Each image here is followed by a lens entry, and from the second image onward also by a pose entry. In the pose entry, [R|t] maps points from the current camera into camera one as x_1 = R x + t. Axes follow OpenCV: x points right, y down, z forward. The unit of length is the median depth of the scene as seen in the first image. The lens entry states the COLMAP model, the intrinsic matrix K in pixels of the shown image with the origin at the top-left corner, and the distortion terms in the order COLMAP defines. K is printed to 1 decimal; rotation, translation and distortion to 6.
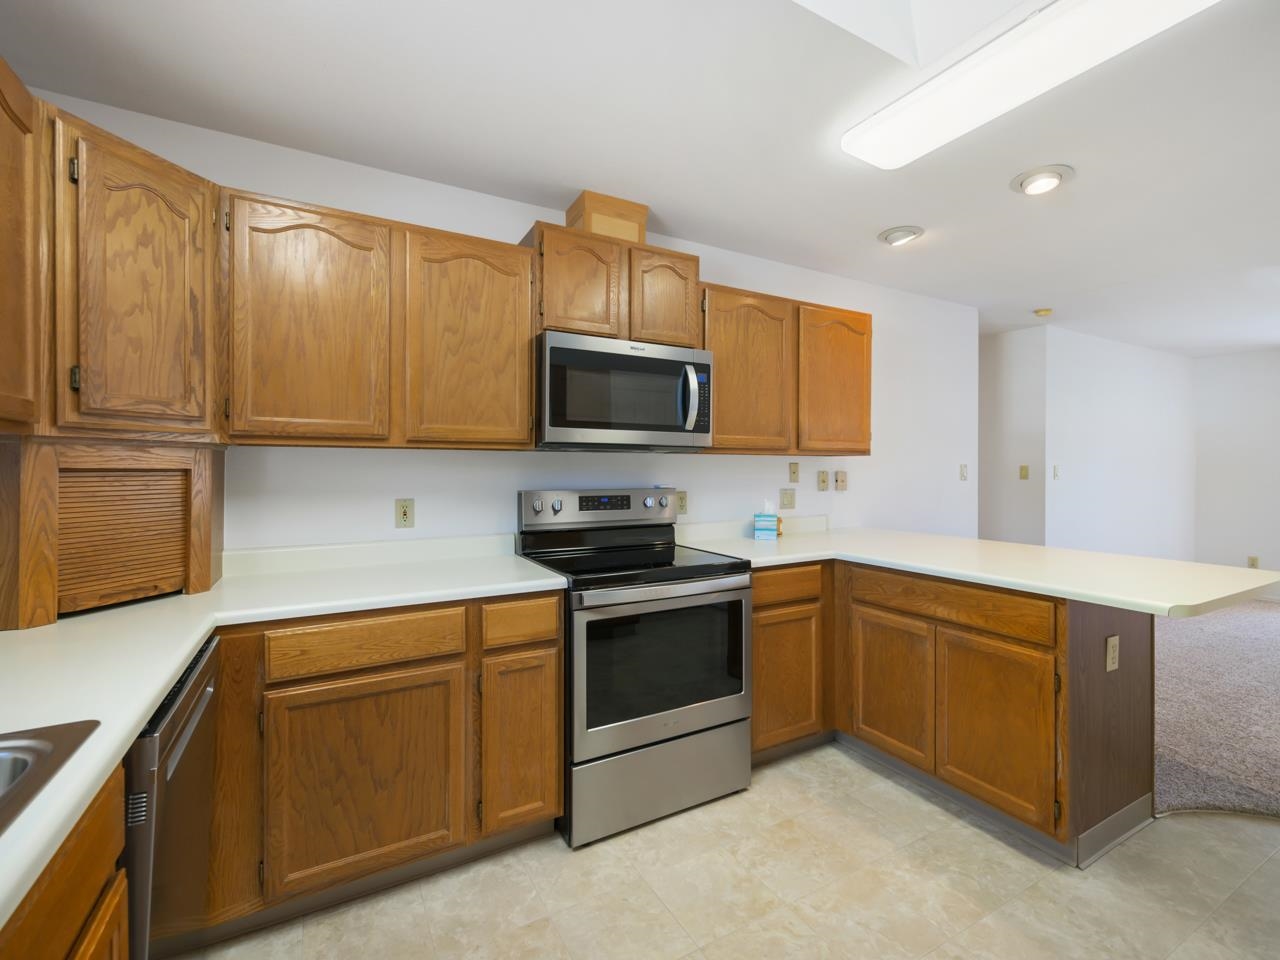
lens RADIAL K [[571.4, 0, 644.6], [0, 571.4, 471.5], [0, 0, 1]] dist [-0.002752, 0.001166]
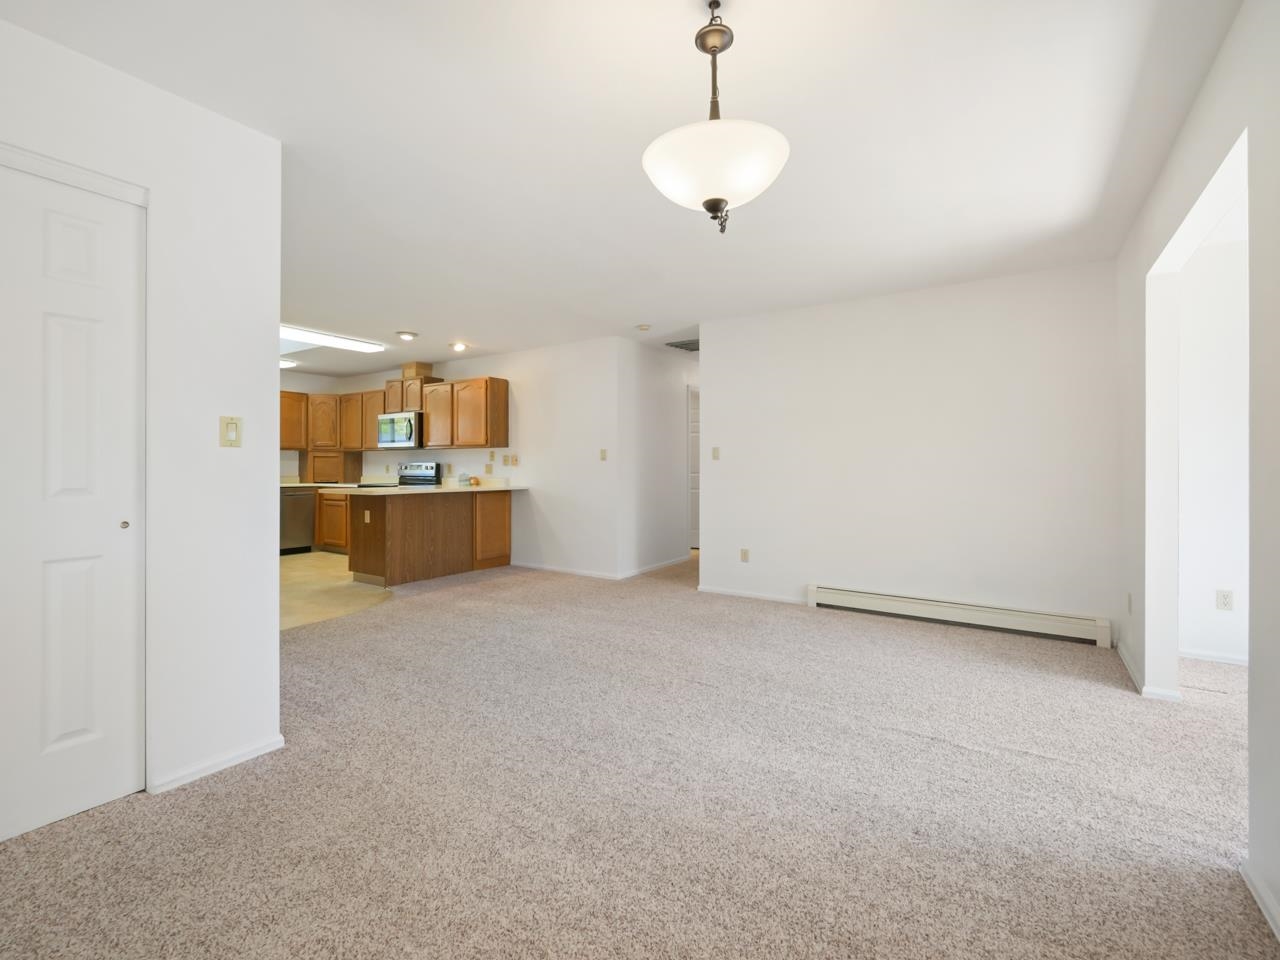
lens RADIAL K [[571.4, 0, 616.4], [0, 571.4, 461.5], [0, 0, 1]] dist [-0.002752, 0.001166]
pose [[0.445003, -0.007192, -0.895500, 3.523250], [-0.004255, 0.999939, -0.010145, 0.060843], [0.895519, 0.008325, 0.444946, 0.763868]]
